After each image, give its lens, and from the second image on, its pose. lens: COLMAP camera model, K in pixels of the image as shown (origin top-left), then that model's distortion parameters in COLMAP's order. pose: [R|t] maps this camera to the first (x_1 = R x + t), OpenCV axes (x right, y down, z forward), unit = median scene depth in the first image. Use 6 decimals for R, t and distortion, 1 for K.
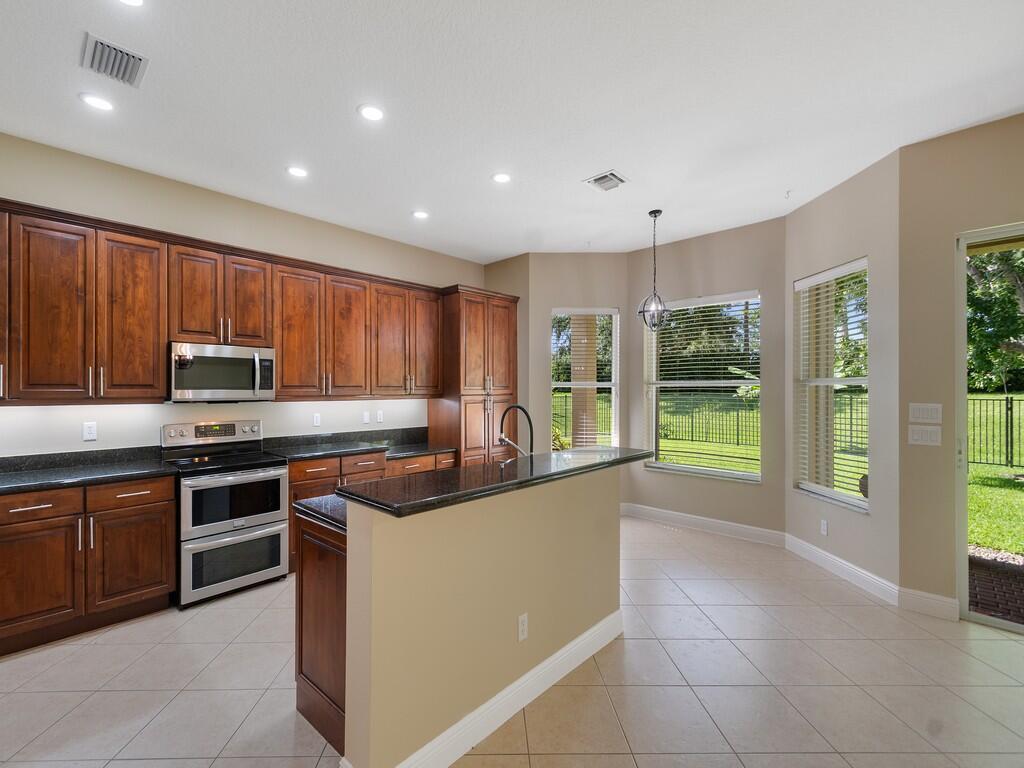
lens RADIAL K [[450.4, 0, 508.7], [0, 450.4, 393.5], [0, 0, 1]] dist [0.002459, 0.000002]
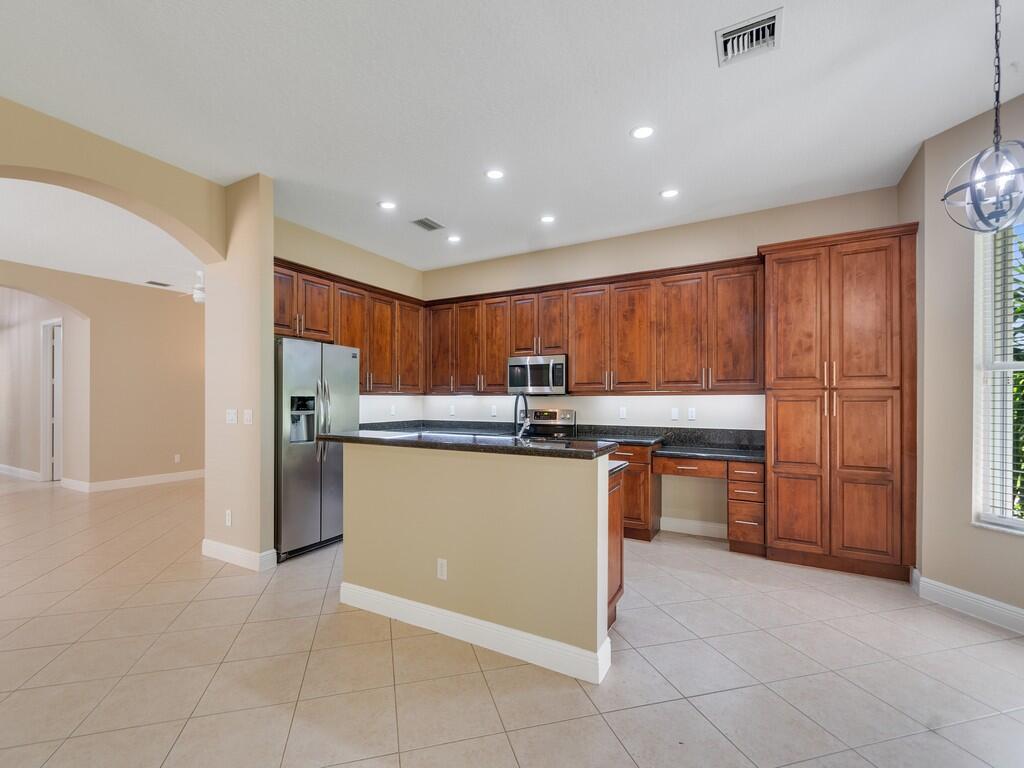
lens RADIAL K [[450.4, 0, 512.4], [0, 450.4, 389.3], [0, 0, 1]] dist [0.002459, 0.000002]
pose [[0.246661, -0.002121, -0.969100, 0.722569], [0.006584, 0.999978, -0.000512, -0.000020], [0.969079, -0.006254, 0.246670, 0.543181]]
